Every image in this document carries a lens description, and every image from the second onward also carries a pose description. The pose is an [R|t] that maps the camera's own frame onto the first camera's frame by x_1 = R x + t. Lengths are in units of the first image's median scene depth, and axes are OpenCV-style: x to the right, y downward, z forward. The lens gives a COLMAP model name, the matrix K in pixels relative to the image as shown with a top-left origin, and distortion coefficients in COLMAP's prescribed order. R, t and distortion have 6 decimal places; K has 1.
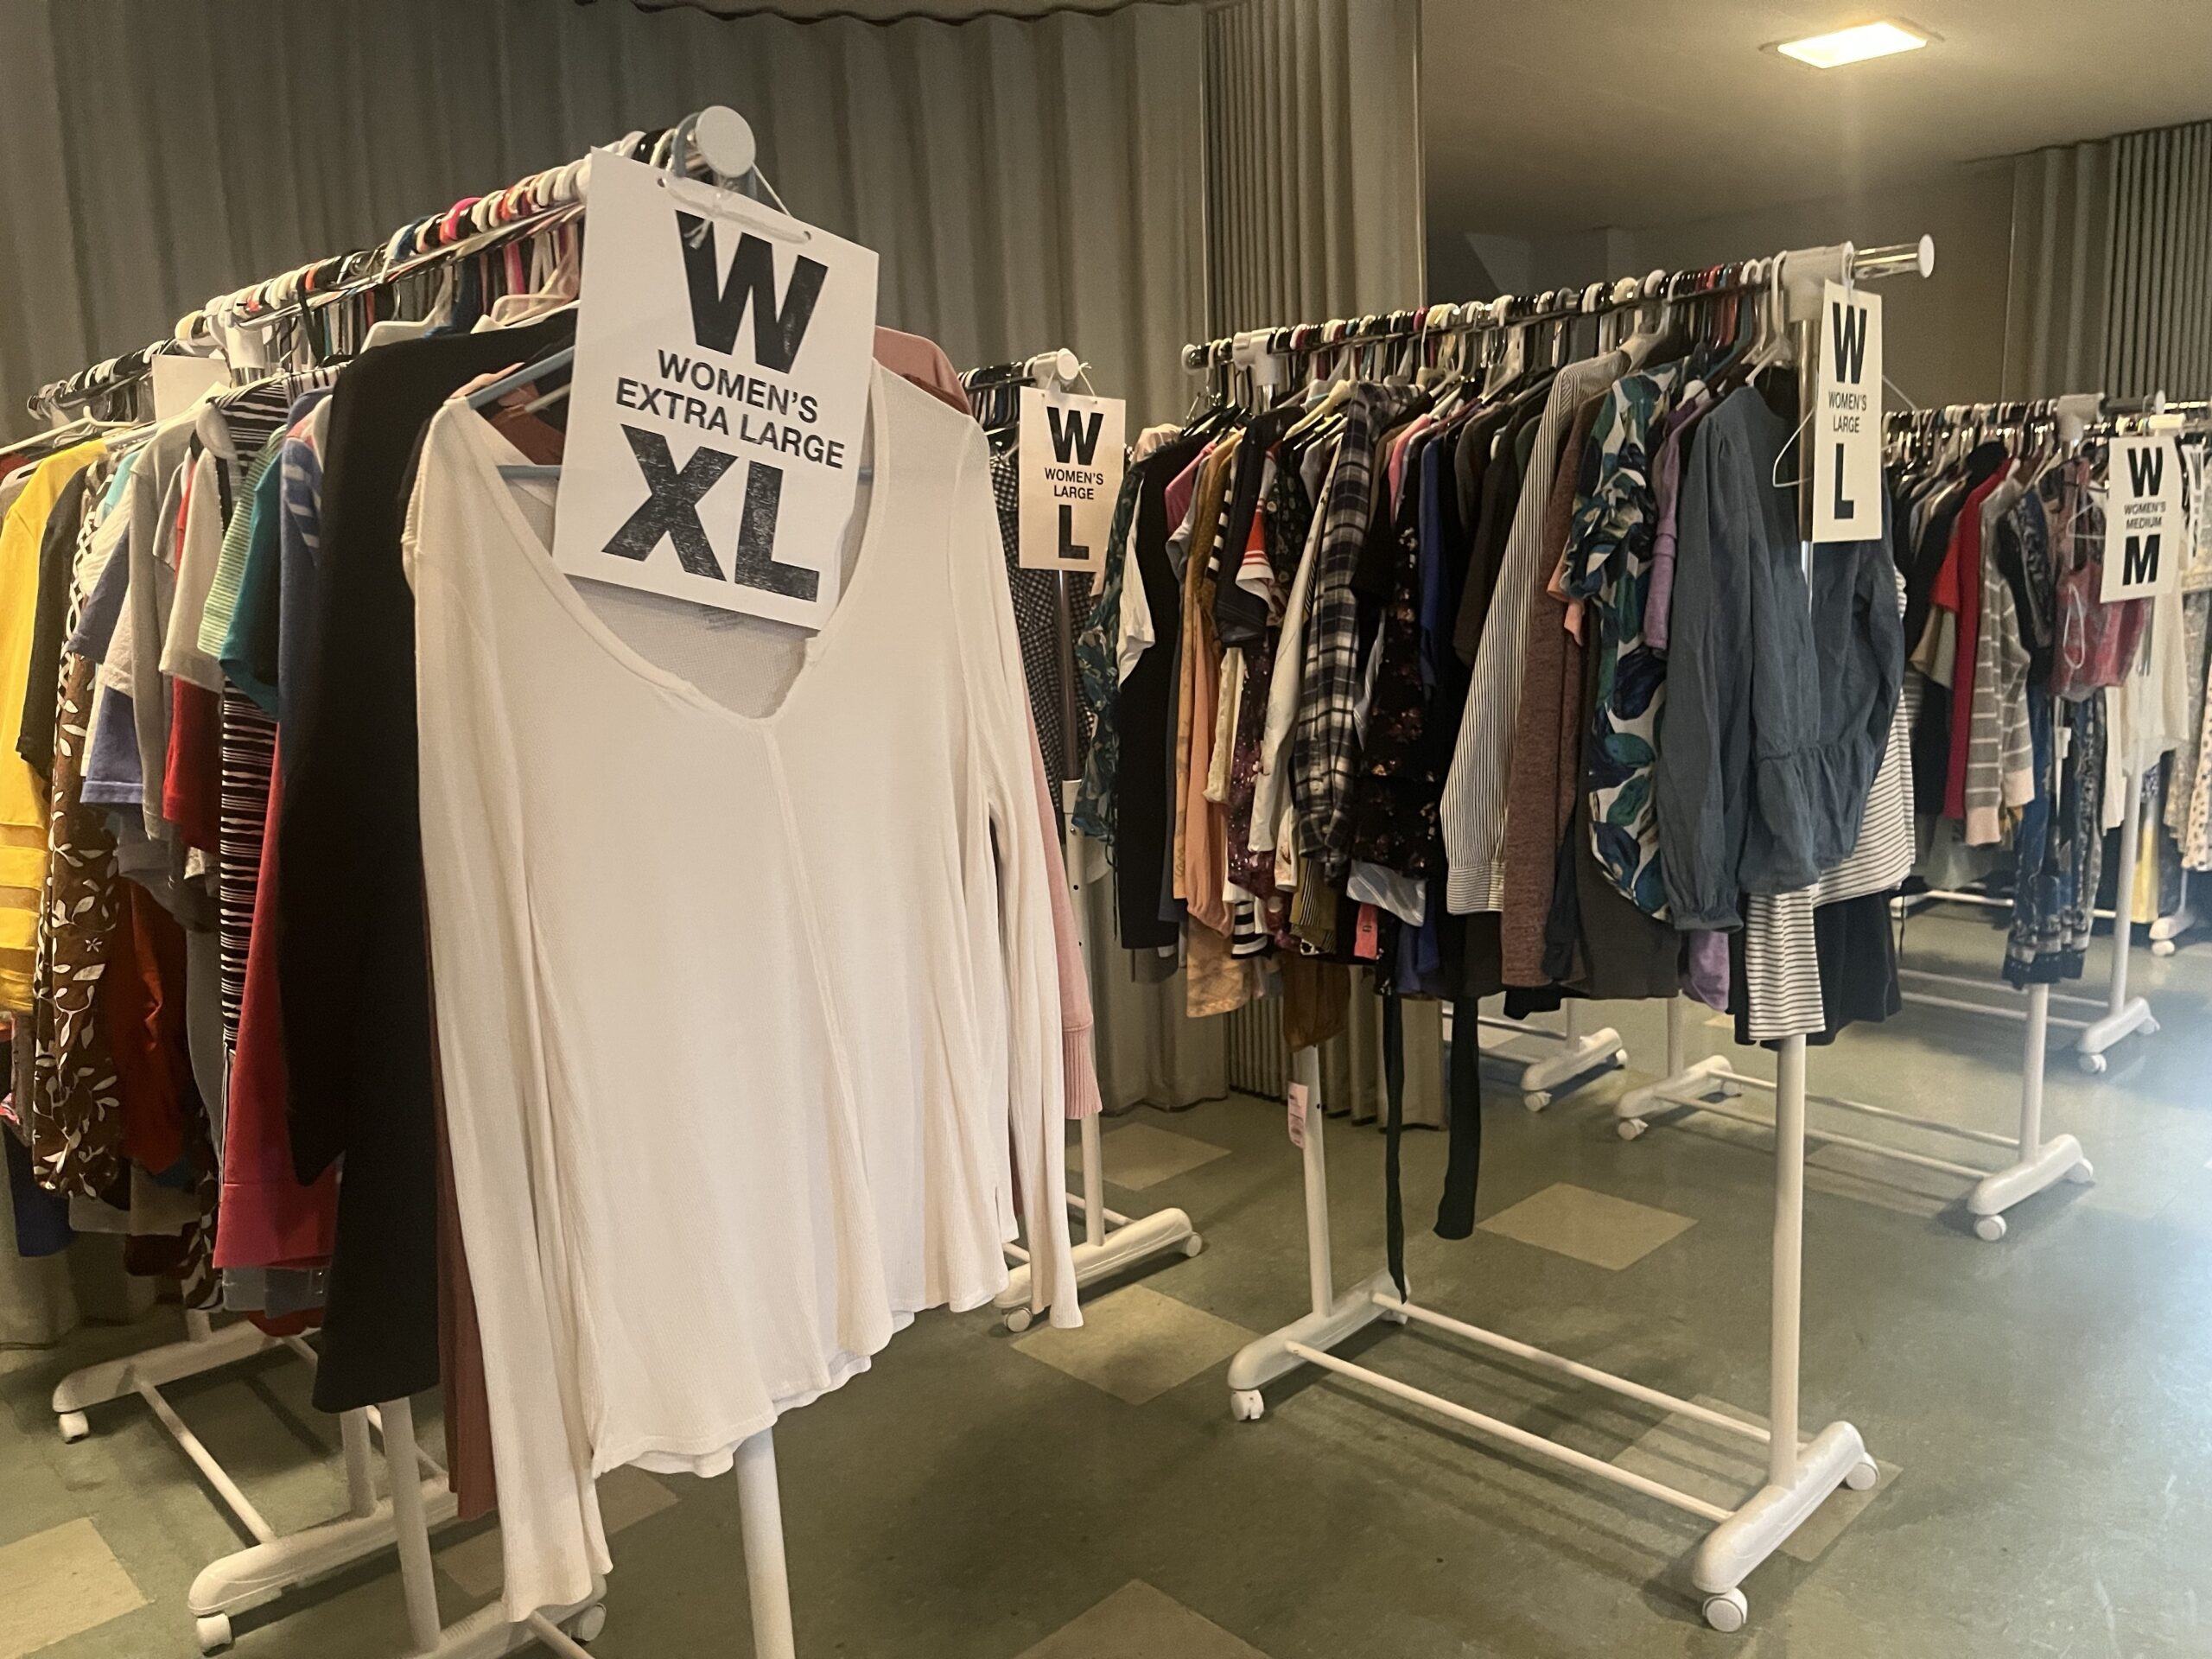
lens RADIAL K [[1695.3, 0, 1115.9], [0, 1695.3, 834.8], [0, 0, 1]] dist [0.059159, -0.084112]
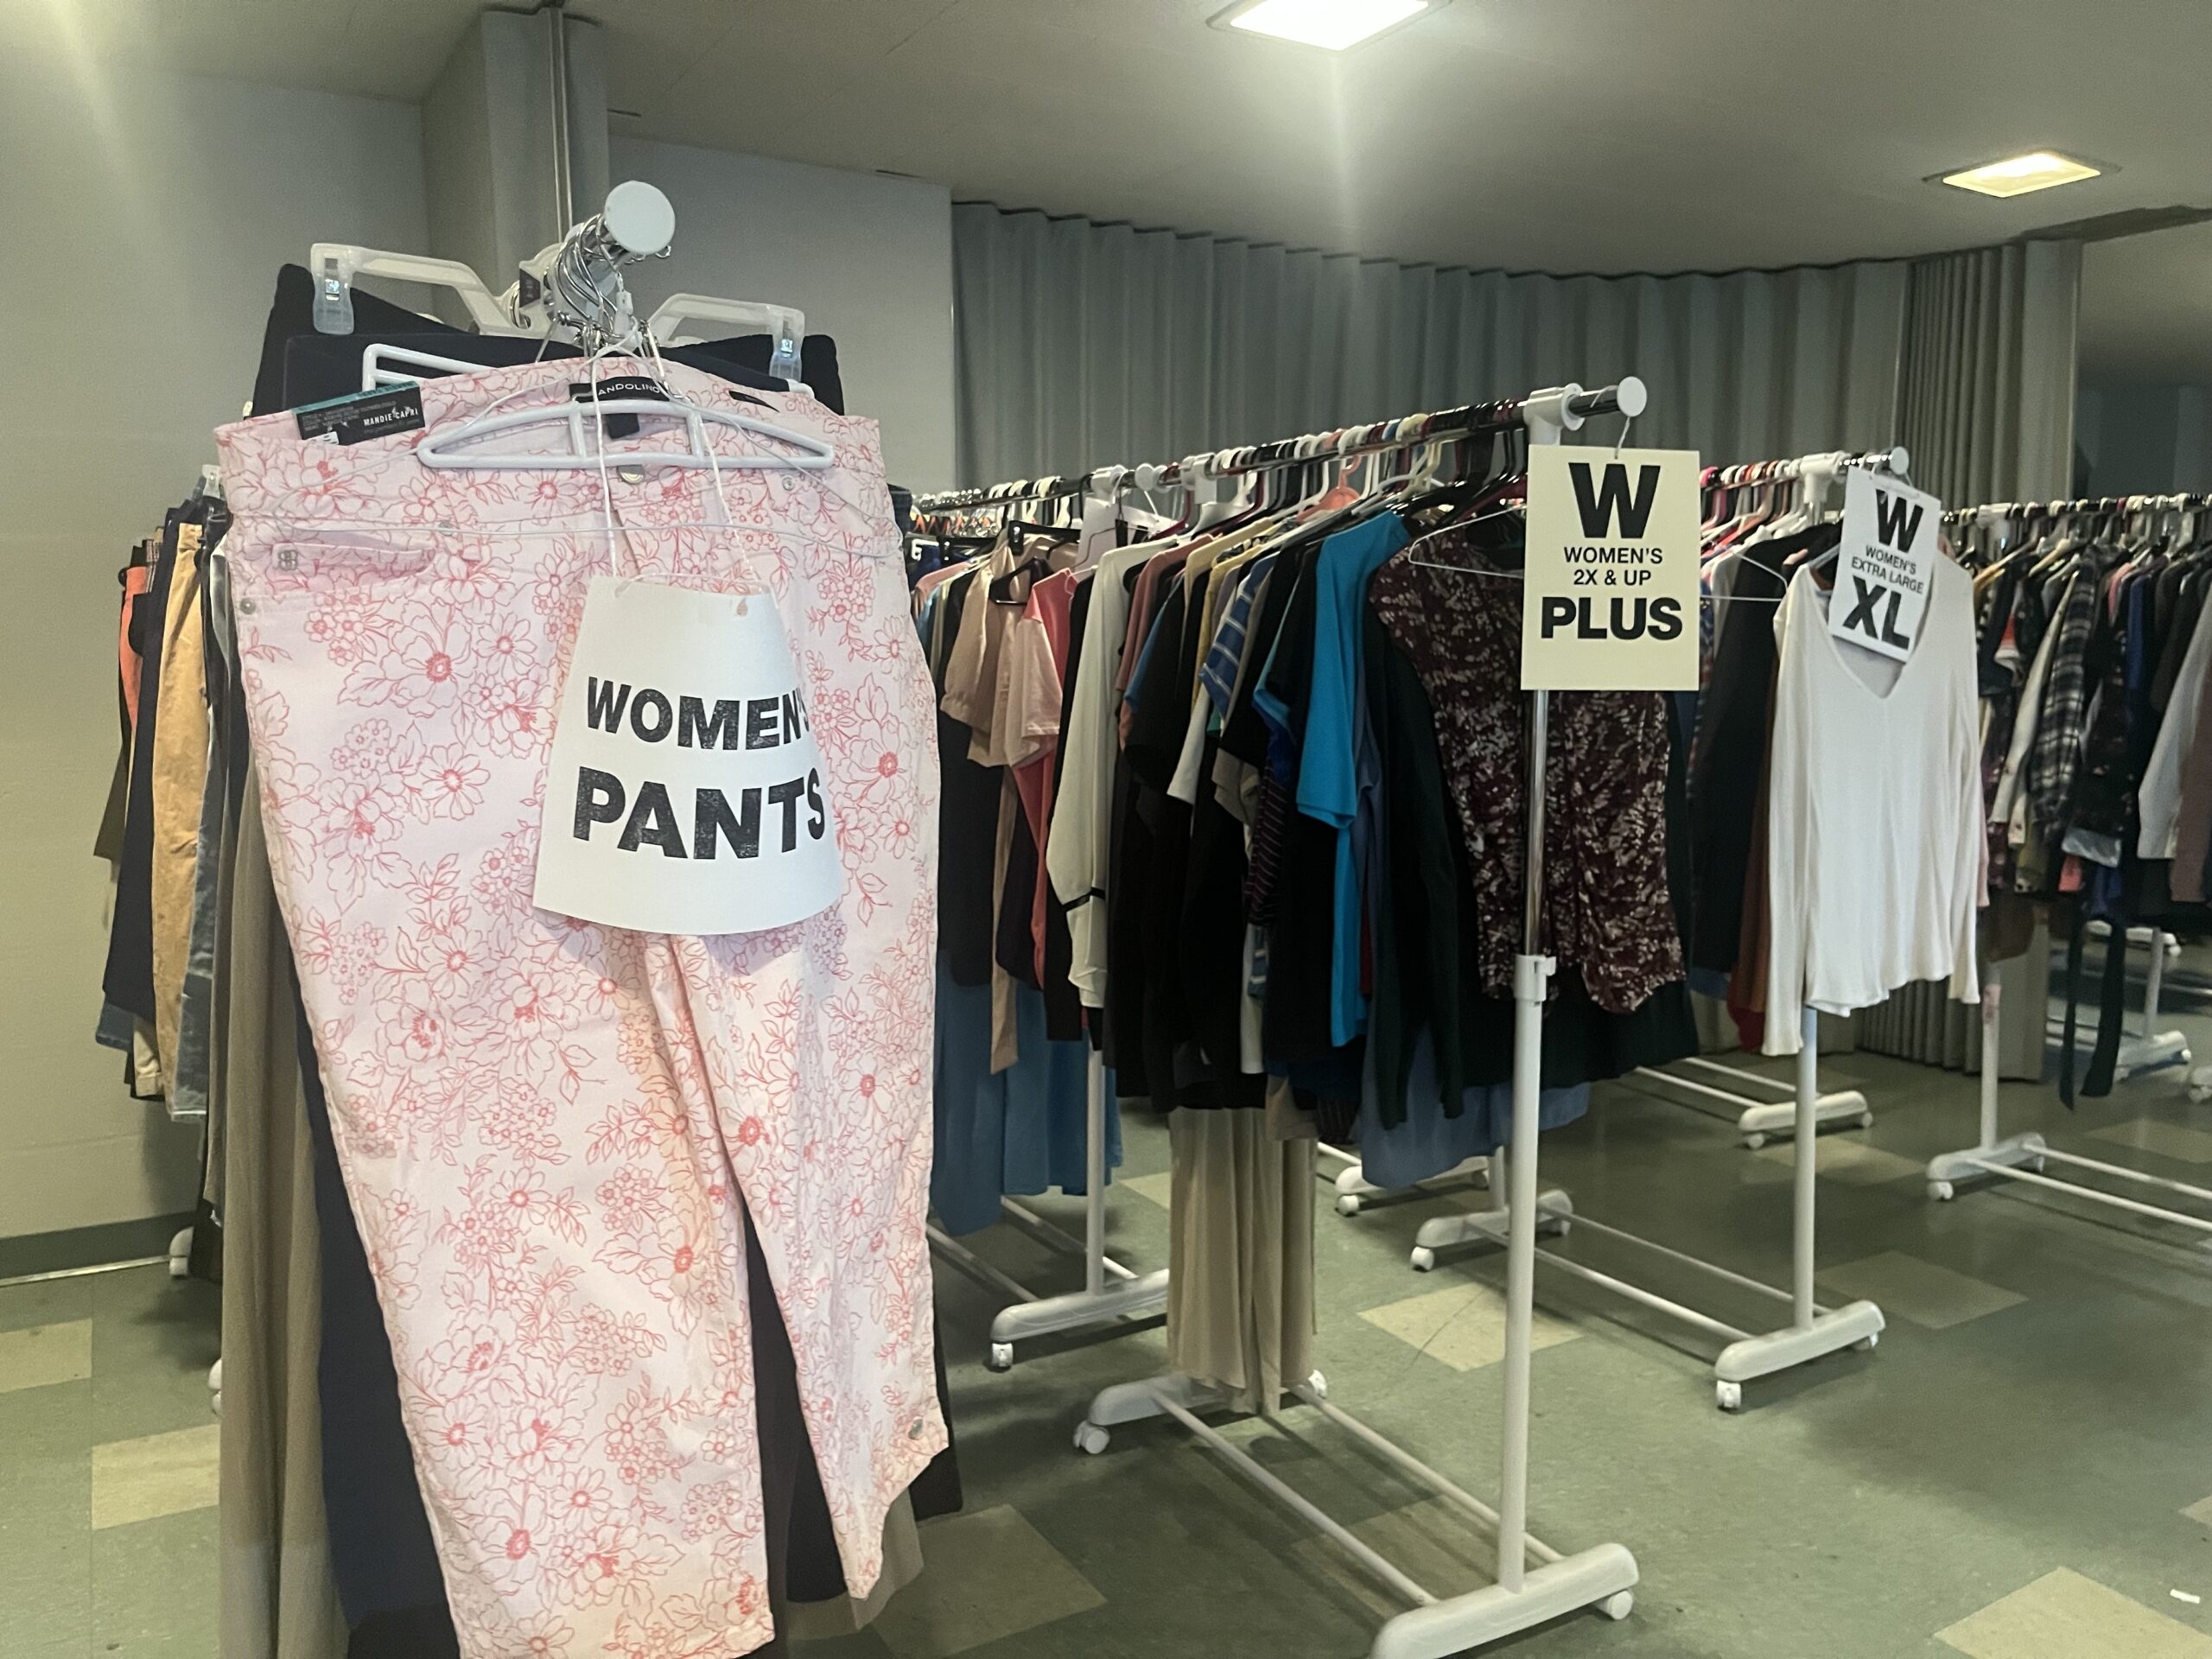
lens RADIAL K [[1695.3, 0, 1097.1], [0, 1695.3, 828.7], [0, 0, 1]] dist [0.059159, -0.084112]
pose [[0.968526, 0.068289, -0.239363, -0.381572], [-0.081239, 0.995694, -0.044647, 0.169214], [0.235283, 0.062687, 0.969903, -0.852613]]
